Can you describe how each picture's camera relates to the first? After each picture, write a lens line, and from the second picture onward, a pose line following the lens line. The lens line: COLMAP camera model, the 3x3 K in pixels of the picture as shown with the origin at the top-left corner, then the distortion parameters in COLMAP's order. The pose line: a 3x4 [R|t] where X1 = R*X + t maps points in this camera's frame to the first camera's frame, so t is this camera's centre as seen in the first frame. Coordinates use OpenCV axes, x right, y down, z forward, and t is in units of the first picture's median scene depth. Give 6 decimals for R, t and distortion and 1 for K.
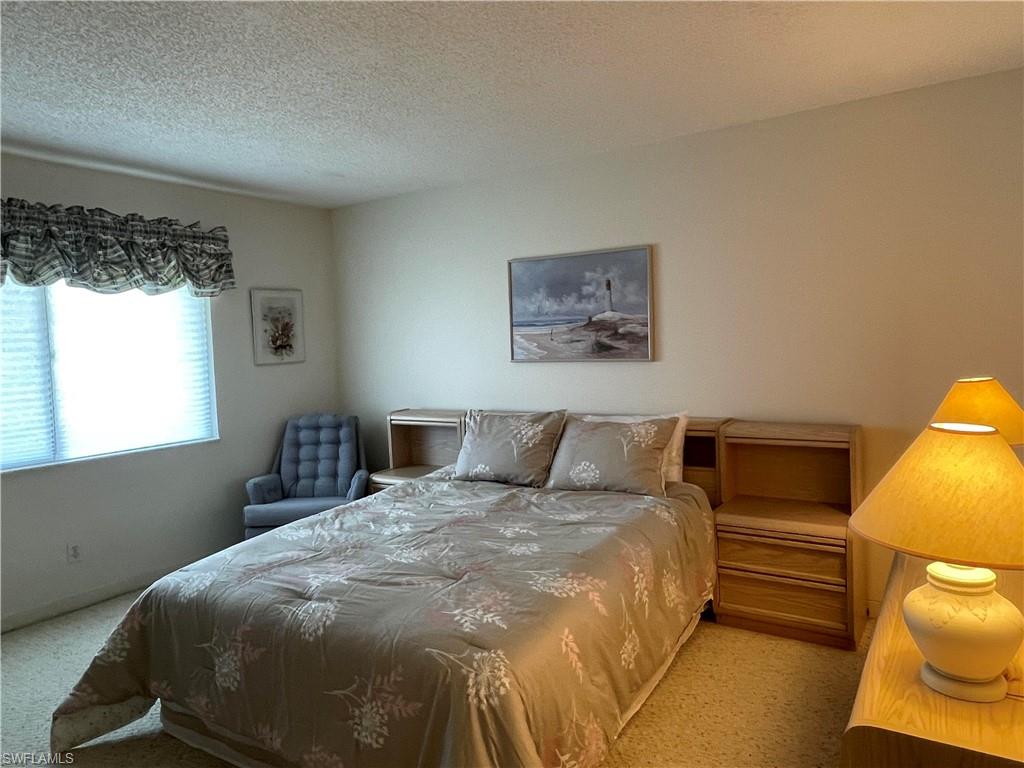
lens RADIAL K [[669.7, 0, 501.4], [0, 669.7, 381.7], [0, 0, 1]] dist [-0.005856, -0.001127]
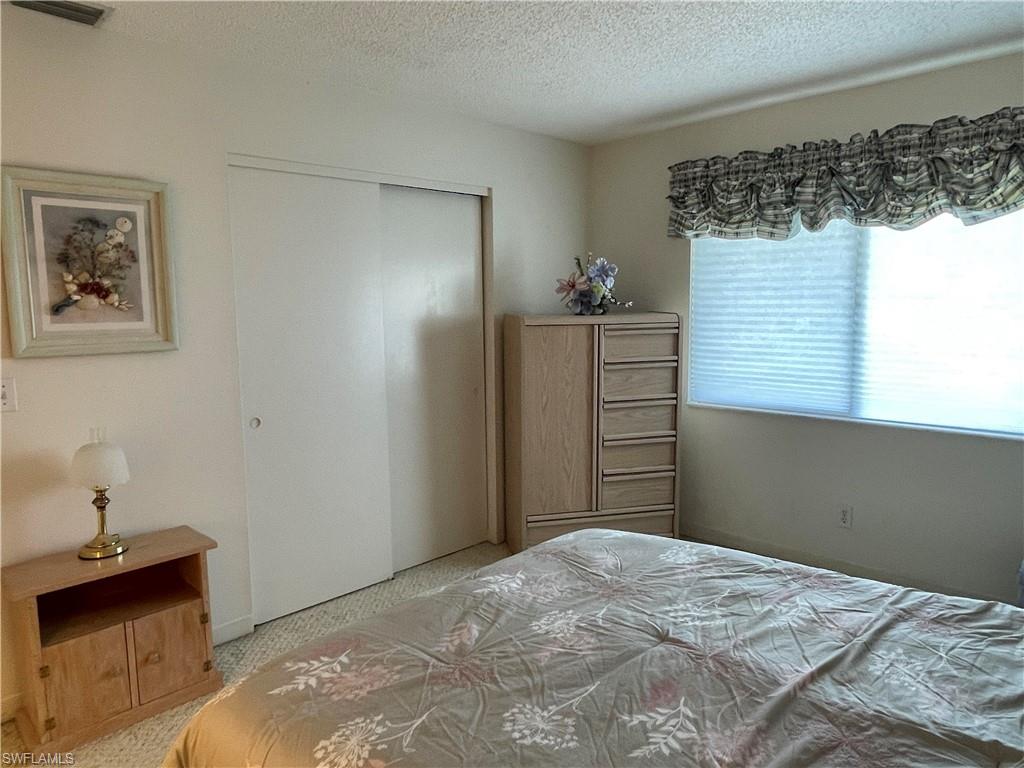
lens RADIAL K [[669.7, 0, 501.4], [0, 669.7, 381.7], [0, 0, 1]] dist [-0.005856, -0.001127]
pose [[-0.174131, 0.151351, -0.973022, 0.353434], [-0.042751, 0.986024, 0.161024, -0.065688], [0.983794, 0.069637, -0.165227, 0.734501]]
